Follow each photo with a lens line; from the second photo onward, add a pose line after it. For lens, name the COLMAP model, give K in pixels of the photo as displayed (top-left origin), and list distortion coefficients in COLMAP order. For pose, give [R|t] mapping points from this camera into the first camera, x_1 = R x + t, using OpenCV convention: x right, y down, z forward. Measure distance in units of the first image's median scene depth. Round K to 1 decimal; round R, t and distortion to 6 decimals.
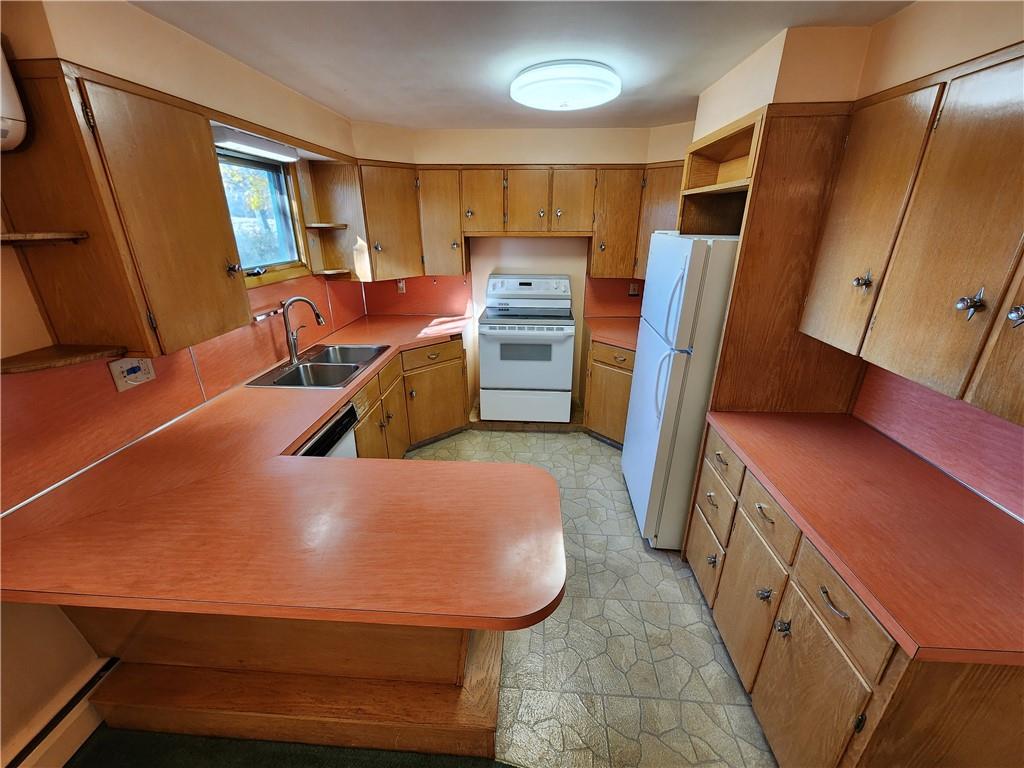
lens RADIAL K [[421.4, 0, 514.5], [0, 421.4, 385.9], [0, 0, 1]] dist [-0.002680, -0.000264]
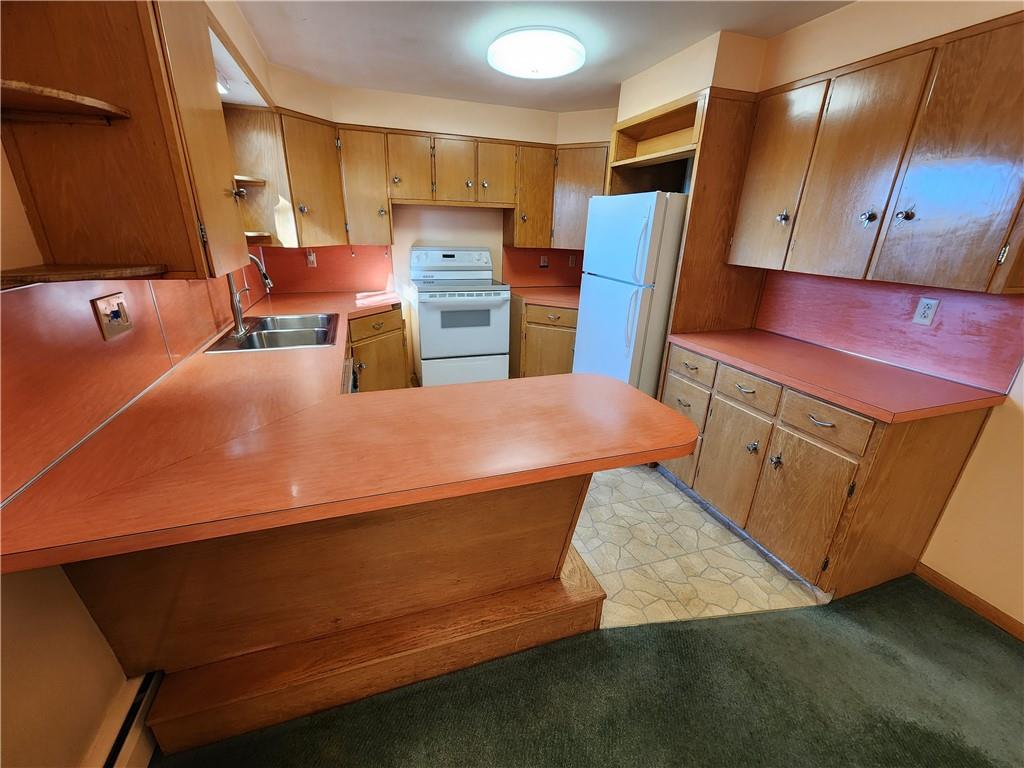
lens RADIAL K [[421.4, 0, 514.5], [0, 421.4, 385.9], [0, 0, 1]] dist [-0.002680, -0.000264]
pose [[0.925564, -0.112384, 0.361525, -0.274876], [0.116055, 0.993175, 0.011618, 0.091840], [-0.360363, 0.031203, 0.932290, 0.002796]]
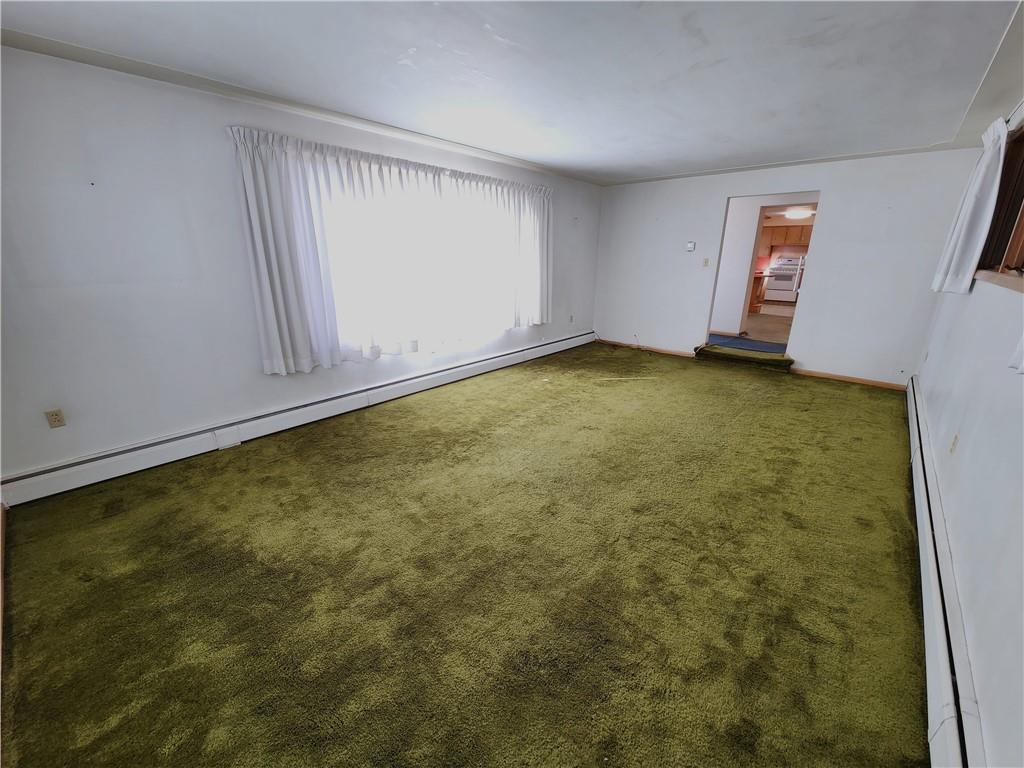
lens RADIAL K [[421.4, 0, 514.5], [0, 421.4, 385.9], [0, 0, 1]] dist [-0.002680, -0.000264]
pose [[0.791249, 0.185975, -0.582527, 0.494517], [-0.223457, 0.974684, 0.007651, 1.359436], [0.569202, 0.124116, 0.812775, -3.219389]]
